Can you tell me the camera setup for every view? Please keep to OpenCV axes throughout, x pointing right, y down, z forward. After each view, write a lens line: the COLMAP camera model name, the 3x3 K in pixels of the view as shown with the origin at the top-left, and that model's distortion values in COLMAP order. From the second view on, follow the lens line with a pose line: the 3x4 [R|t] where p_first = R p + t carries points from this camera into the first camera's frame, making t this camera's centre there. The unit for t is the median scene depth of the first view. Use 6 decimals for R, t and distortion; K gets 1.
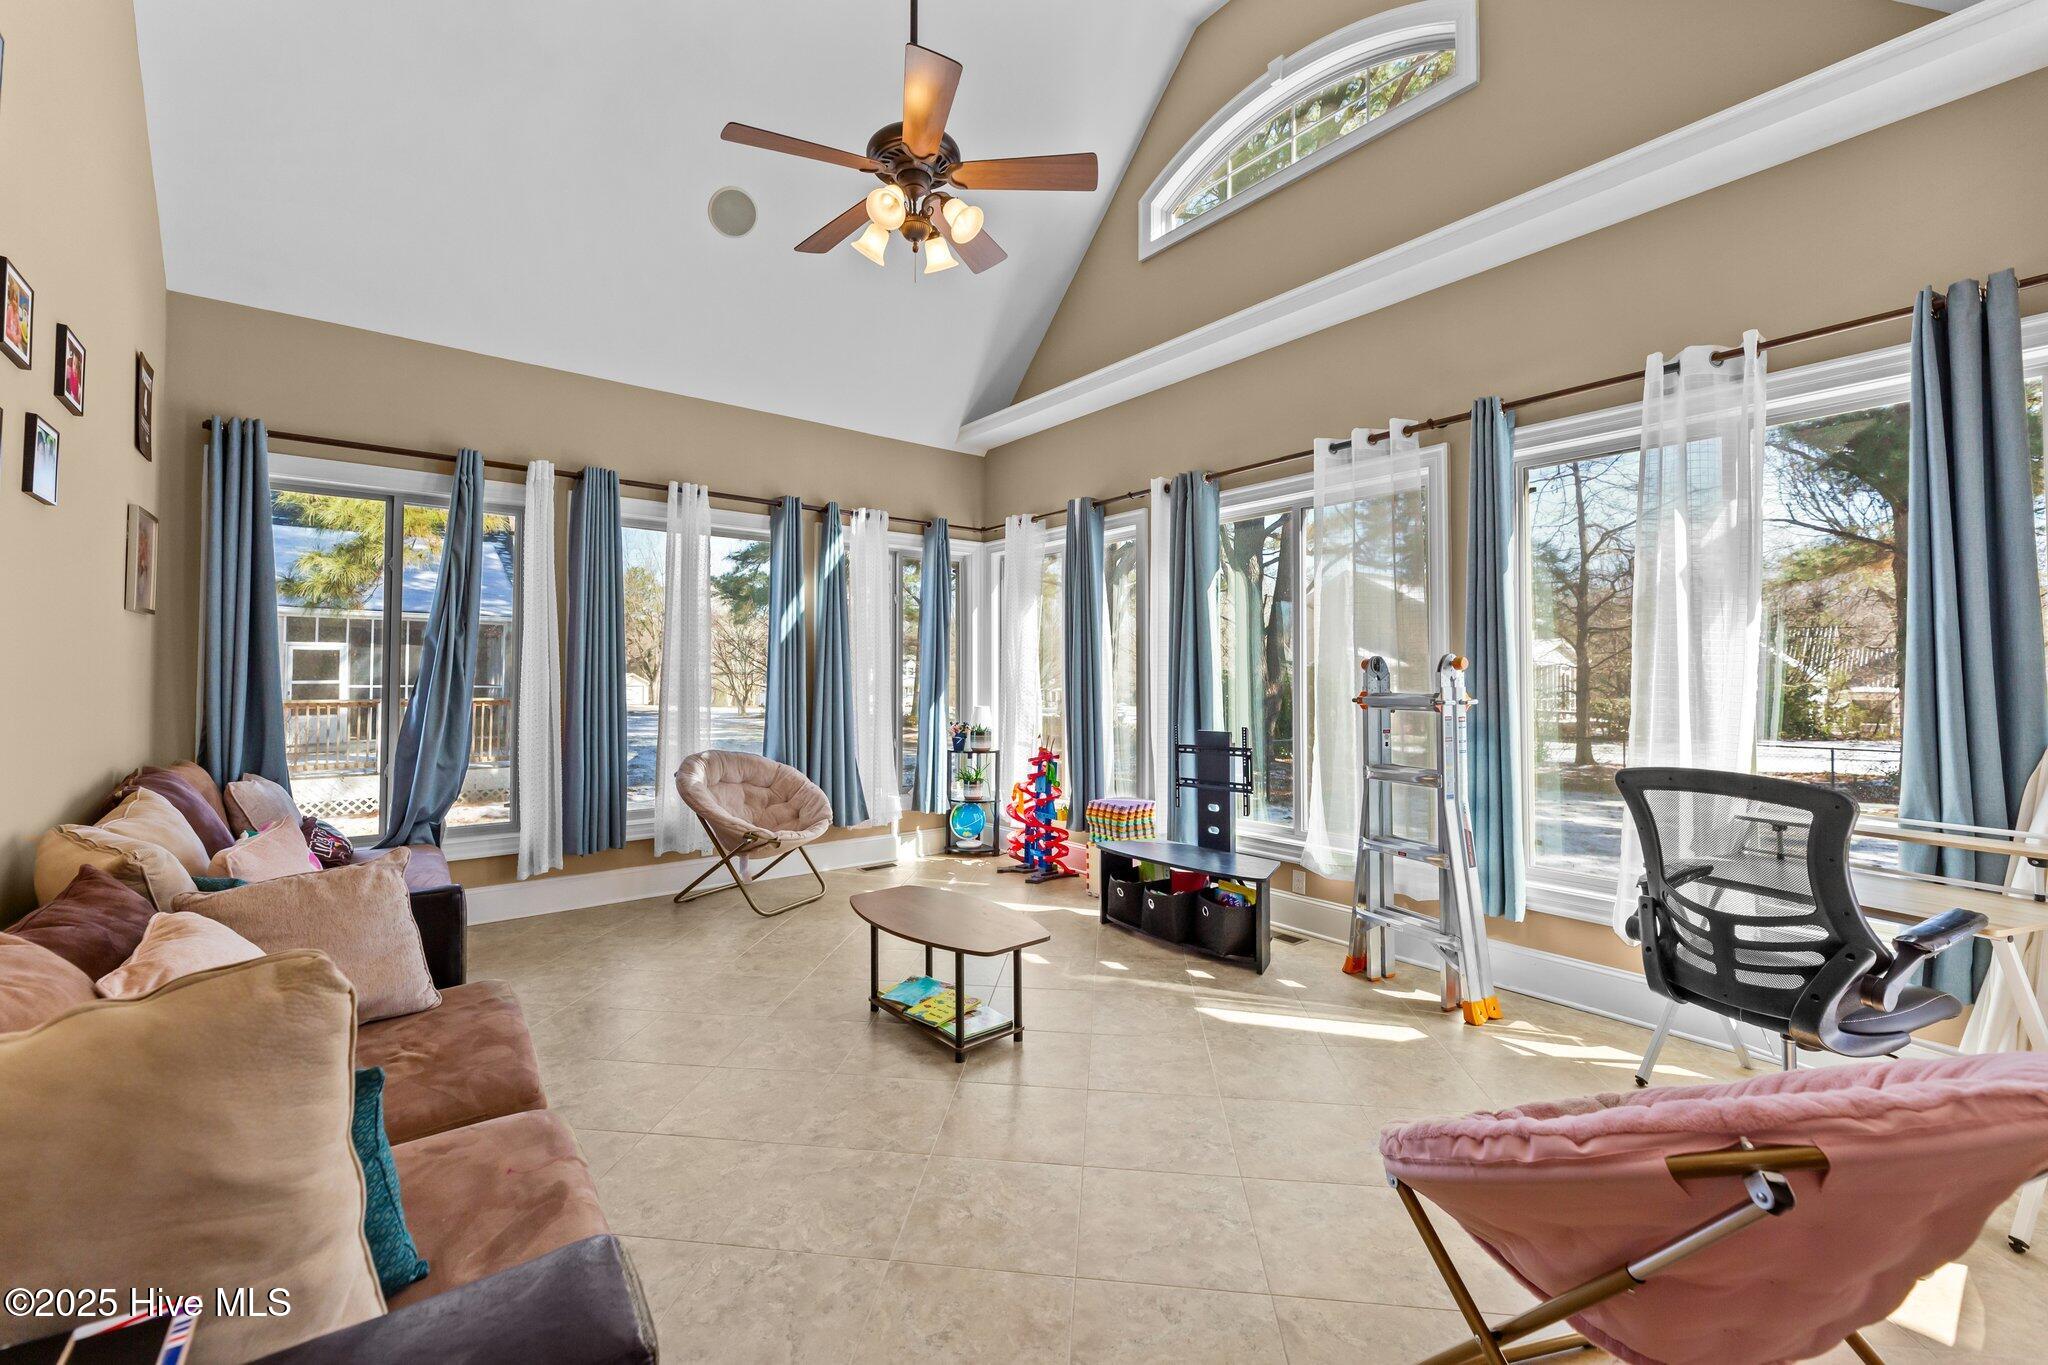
lens RADIAL K [[826.3, 0, 1007.5], [0, 826.3, 666.9], [0, 0, 1]] dist [-0.000090, 0.001355]
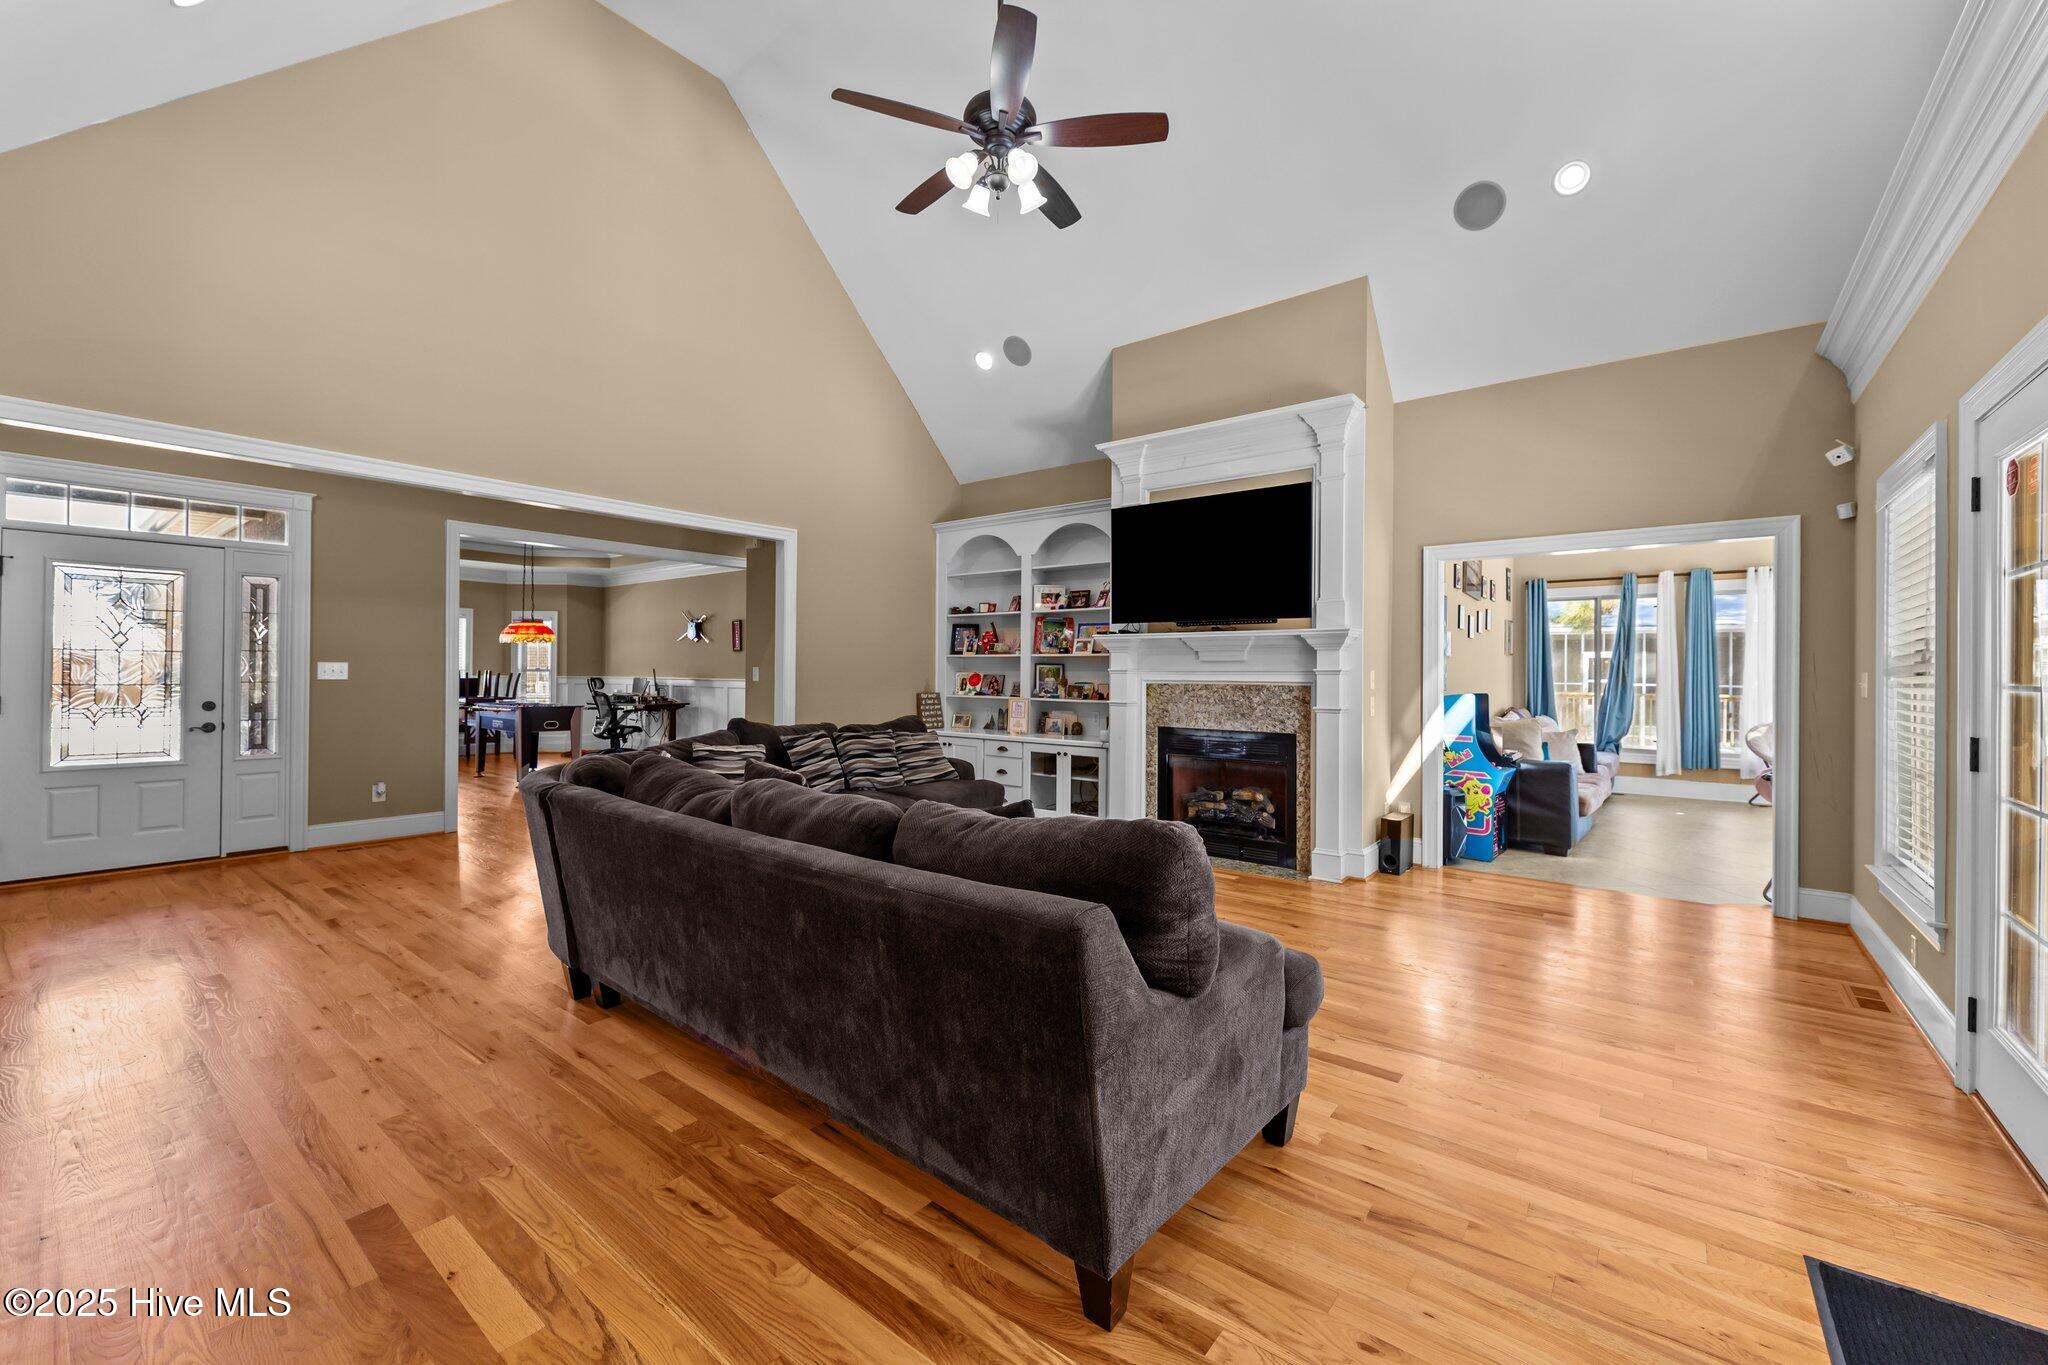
lens RADIAL K [[826.3, 0, 1034.7], [0, 826.3, 666.2], [0, 0, 1]] dist [-0.000090, 0.001355]
pose [[0.240592, -0.003528, -0.970620, 1.033969], [0.010806, 0.999941, -0.000956, -0.031038], [0.970566, -0.010258, 0.240616, -0.993459]]
